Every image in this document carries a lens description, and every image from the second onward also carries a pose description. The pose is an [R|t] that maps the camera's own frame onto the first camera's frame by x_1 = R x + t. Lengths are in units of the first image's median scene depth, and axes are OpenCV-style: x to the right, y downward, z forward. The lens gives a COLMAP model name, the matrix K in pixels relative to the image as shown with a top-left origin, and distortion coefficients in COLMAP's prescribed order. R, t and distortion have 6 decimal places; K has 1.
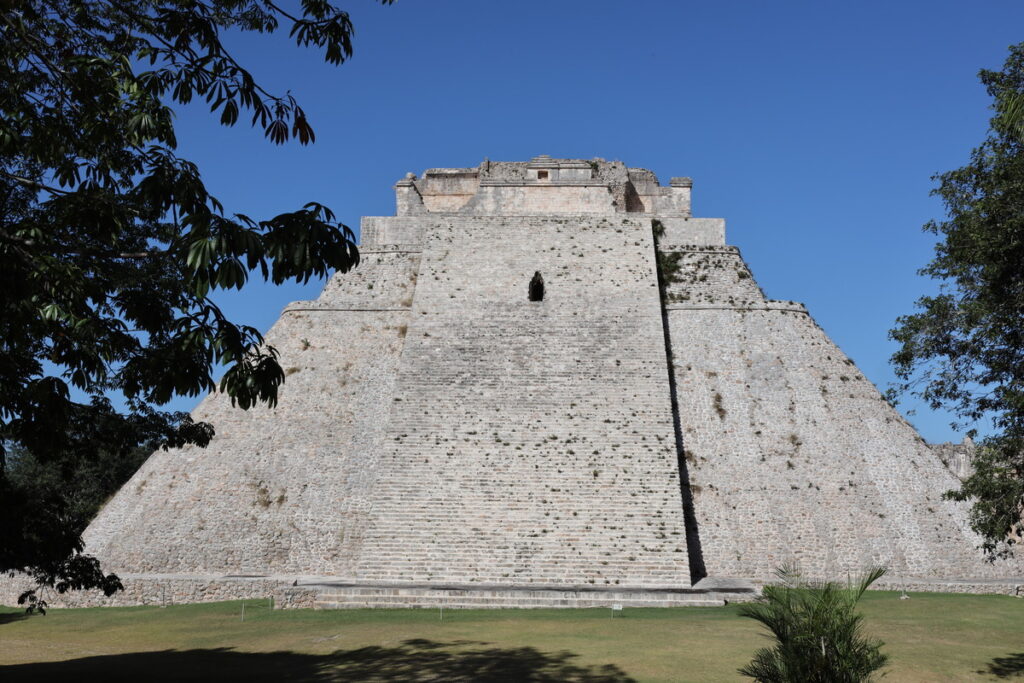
lens RADIAL K [[1062.2, 0, 512.0], [0, 1062.2, 341.5], [0, 0, 1]] dist [-0.010614, -0.009650]
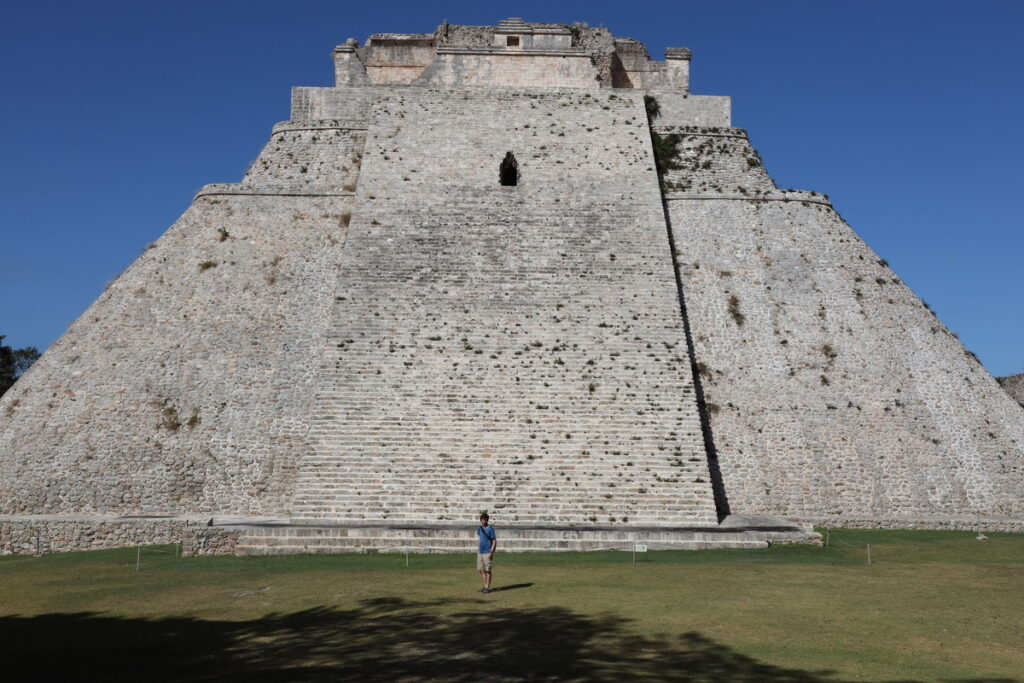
lens RADIAL K [[1118.4, 0, 512.0], [0, 1118.4, 341.5], [0, 0, 1]] dist [-0.003506, 0.006988]
pose [[0.998216, 0.004954, 0.059504, -0.028752], [-0.007732, 0.998886, 0.046548, 0.046639], [-0.059207, -0.046925, 0.997142, 0.151389]]
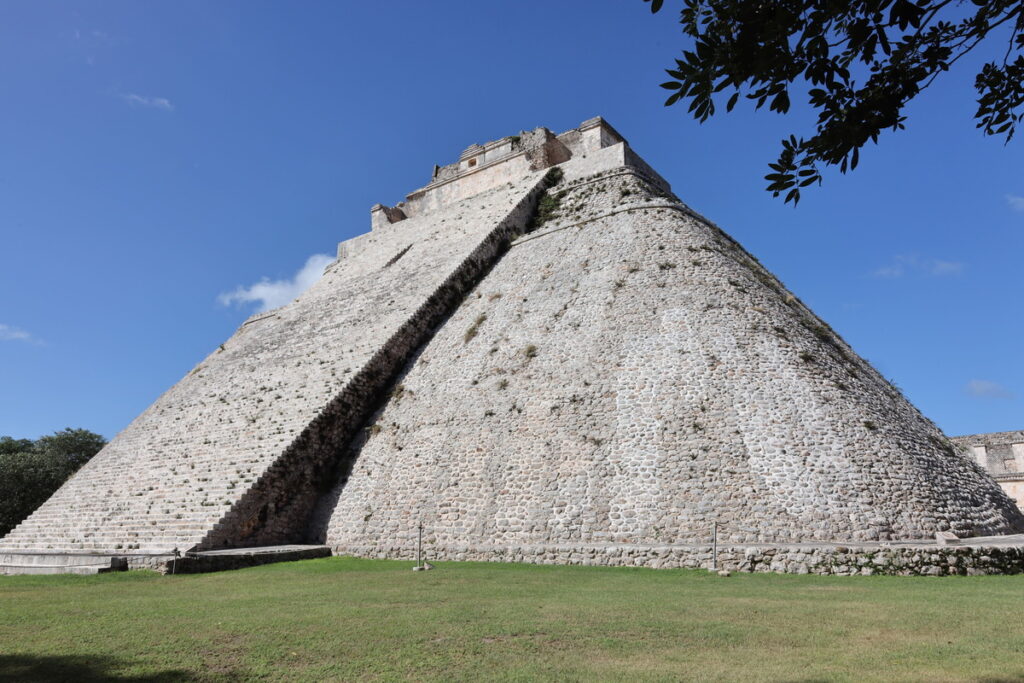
lens RADIAL K [[711.7, 0, 512.0], [0, 711.7, 341.5], [0, 0, 1]] dist [-0.034765, -0.001500]
pose [[0.829858, -0.172061, -0.530783, 0.501548], [0.101384, 0.981930, -0.159796, 0.158211], [0.548686, 0.078795, 0.832307, 0.597120]]
